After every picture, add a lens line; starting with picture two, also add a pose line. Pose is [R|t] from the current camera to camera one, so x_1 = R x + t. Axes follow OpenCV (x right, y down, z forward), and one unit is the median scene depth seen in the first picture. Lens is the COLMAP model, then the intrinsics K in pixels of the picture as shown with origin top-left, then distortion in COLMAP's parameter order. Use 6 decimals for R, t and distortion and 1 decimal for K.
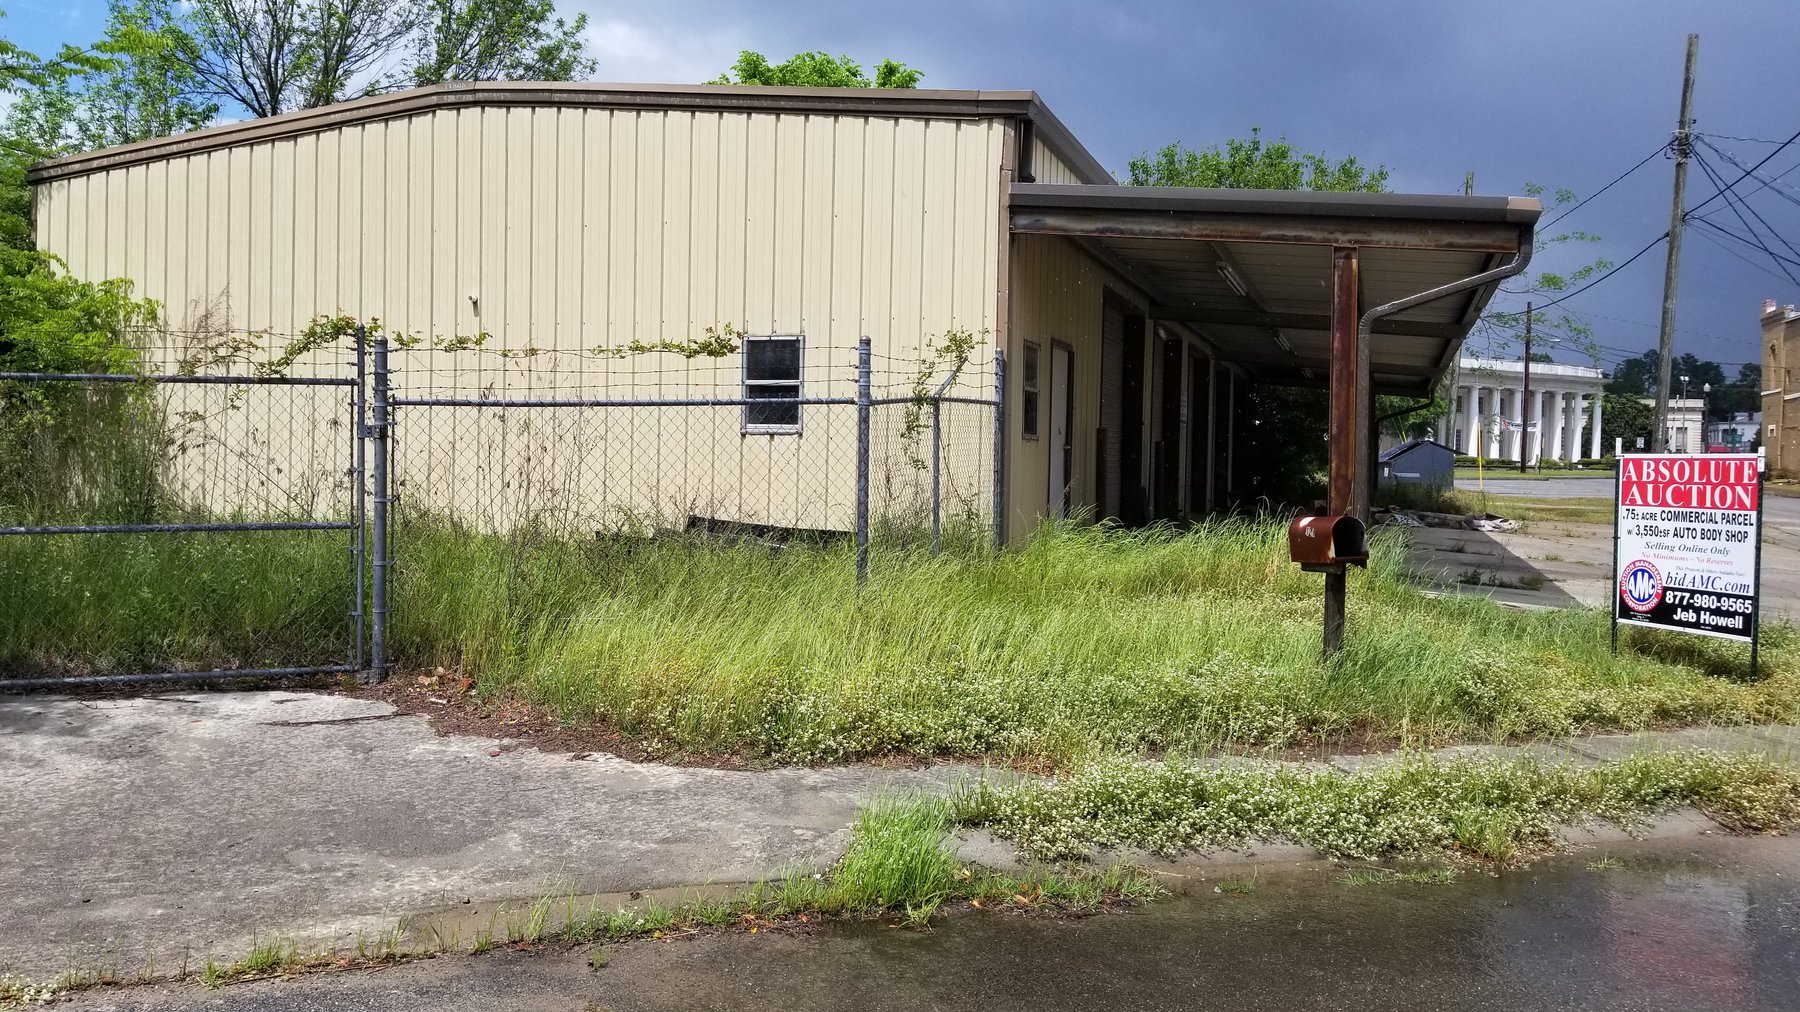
lens RADIAL K [[1411.6, 0, 857.7], [0, 1411.6, 492.0], [0, 0, 1]] dist [0.068062, -0.127166]
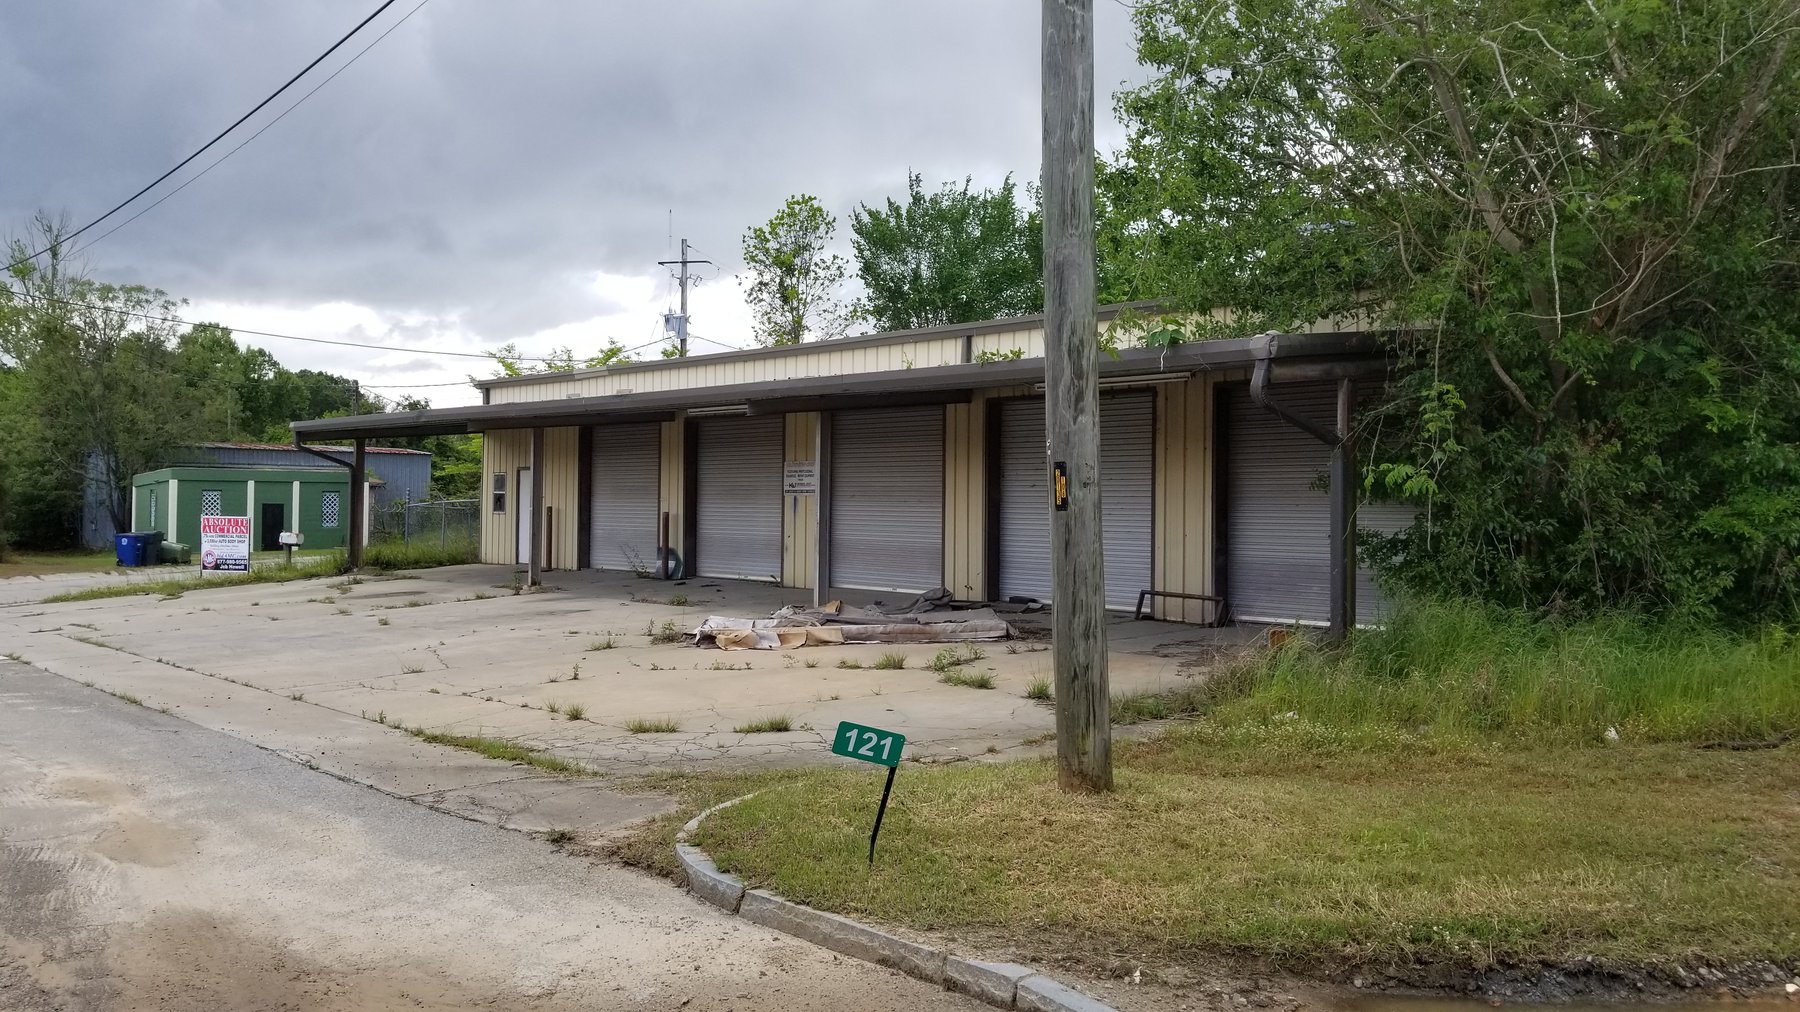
lens RADIAL K [[1411.6, 0, 896.5], [0, 1411.6, 502.2], [0, 0, 1]] dist [0.068062, -0.127166]
pose [[0.458550, -0.017580, 0.888495, -1.584524], [0.016936, 0.999796, 0.011041, -0.069485], [-0.888507, 0.009984, 0.458754, -1.835608]]
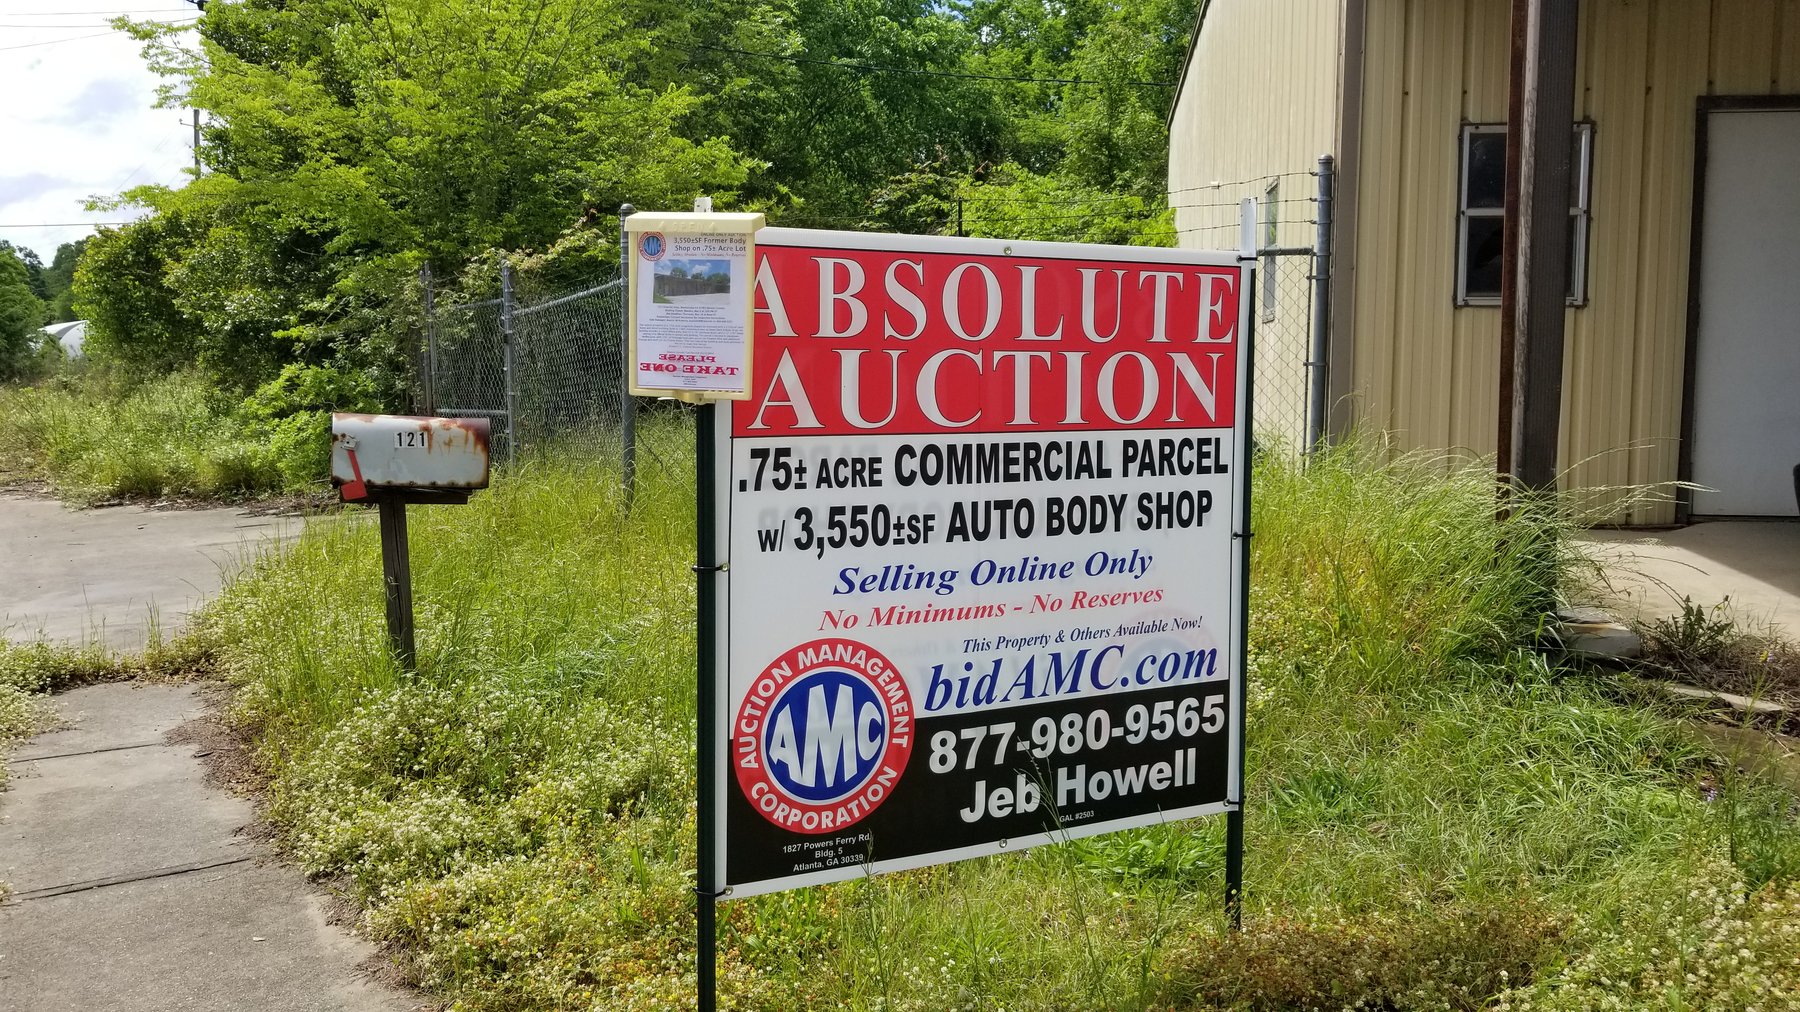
lens RADIAL K [[1411.6, 0, 885.2], [0, 1411.6, 479.1], [0, 0, 1]] dist [0.068062, -0.127166]
pose [[-0.227585, -0.094778, 0.969135, 0.309537], [0.011166, 0.994933, 0.099923, -0.007911], [-0.973694, 0.033563, -0.225373, 1.081663]]
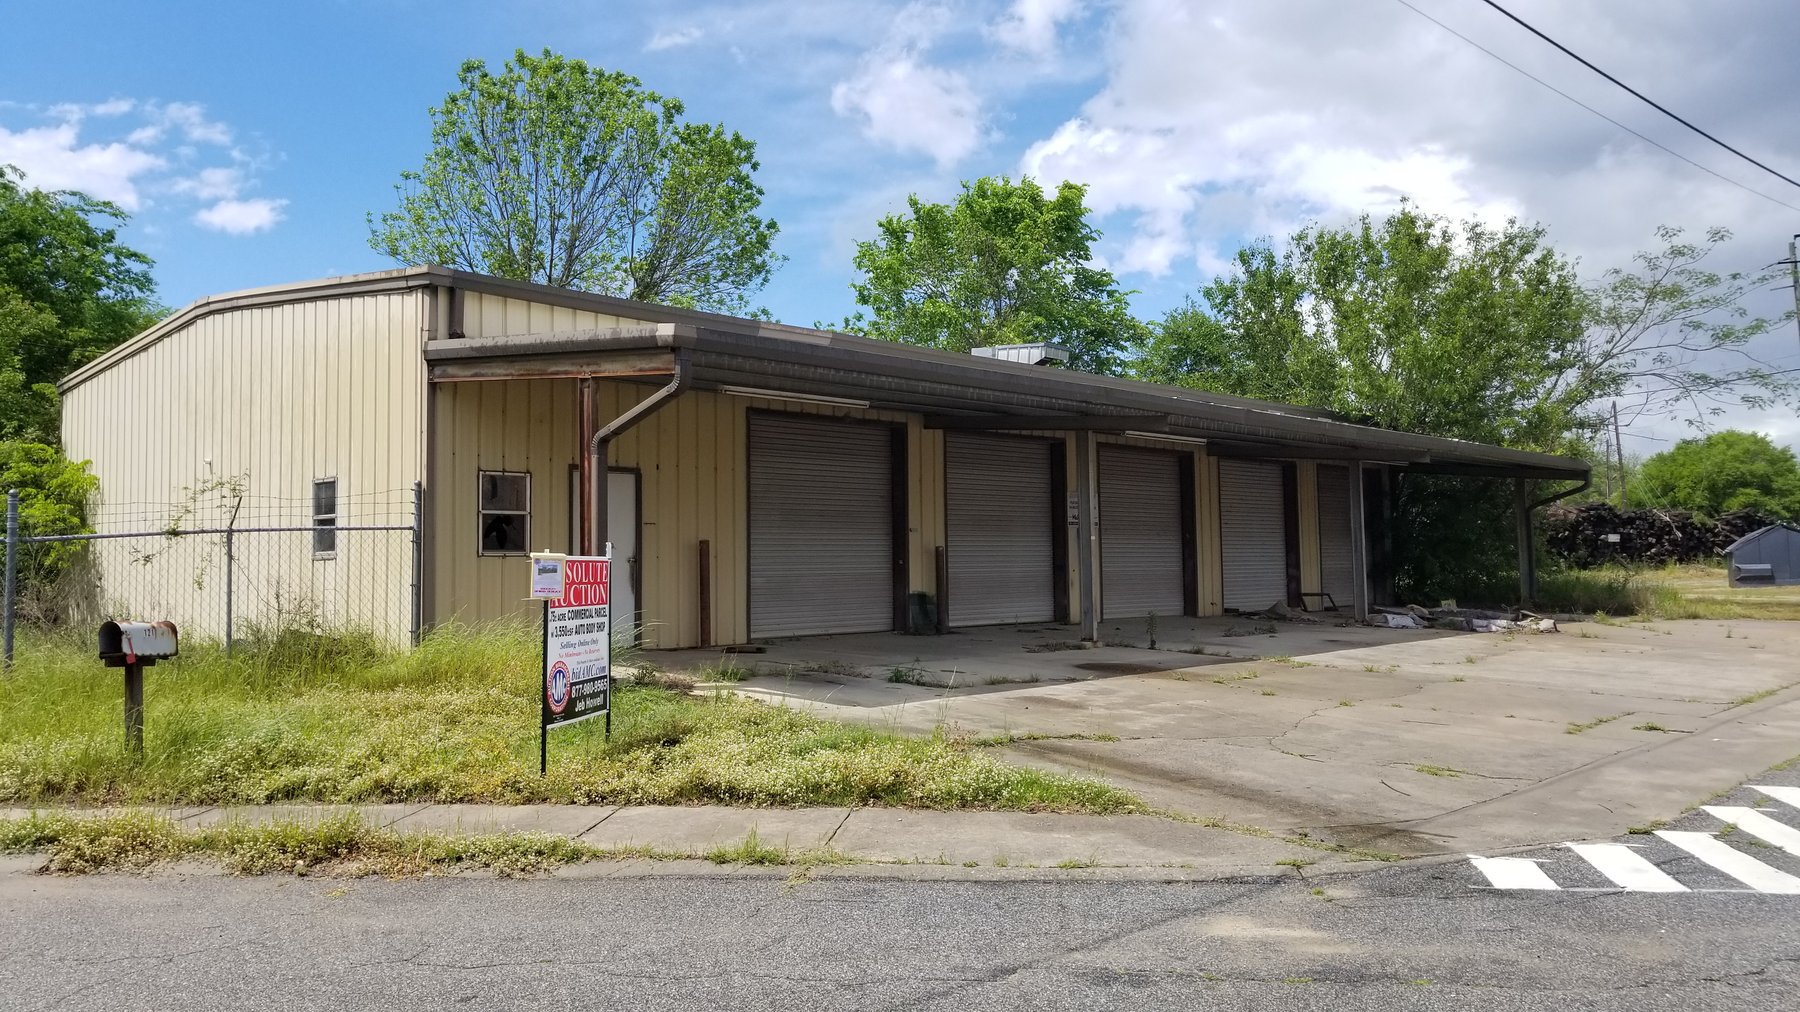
lens RADIAL K [[1411.6, 0, 885.4], [0, 1411.6, 476.5], [0, 0, 1]] dist [0.068062, -0.127166]
pose [[-0.917177, 0.020556, 0.397948, -0.064739], [0.003697, 0.999065, -0.043085, -0.040121], [-0.398462, -0.038045, -0.916396, 1.894263]]
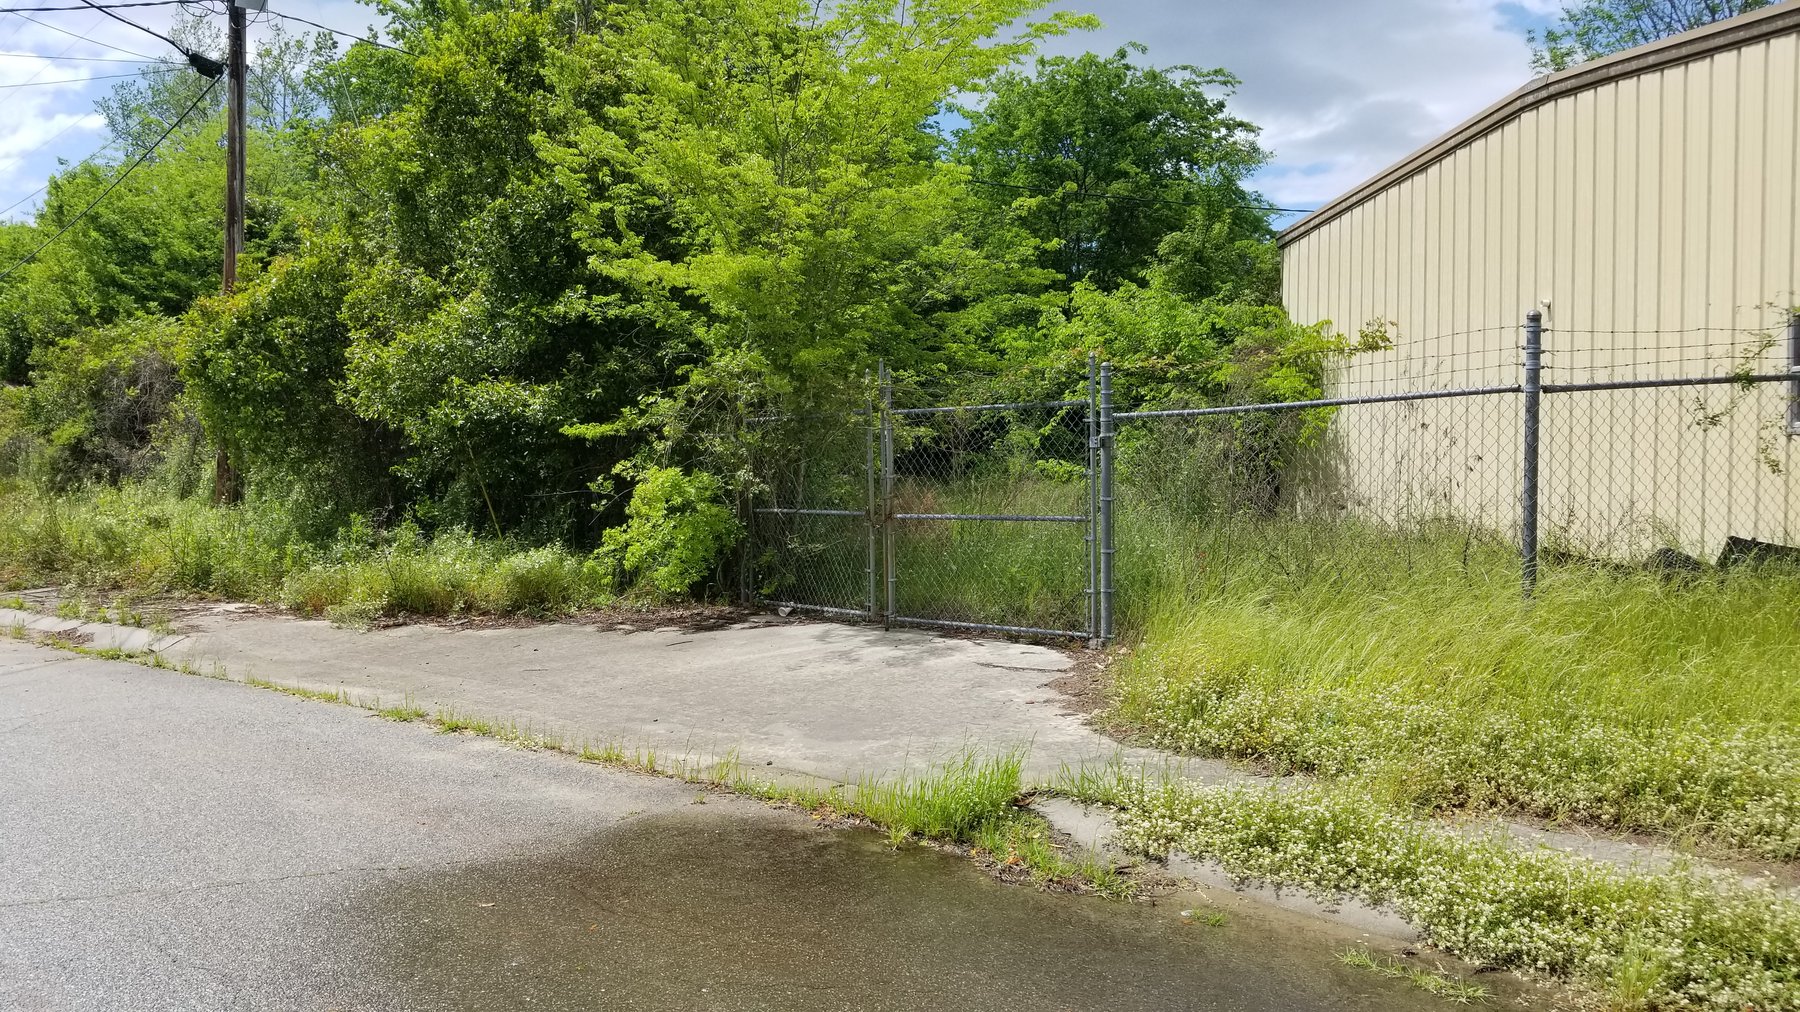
lens RADIAL K [[1411.6, 0, 851.8], [0, 1411.6, 499.4], [0, 0, 1]] dist [0.068062, -0.127166]
pose [[-0.458012, -0.042209, 0.887943, 0.601147], [-0.001966, 0.998918, 0.046470, -0.014654], [-0.888944, 0.019538, -0.457600, 1.765147]]
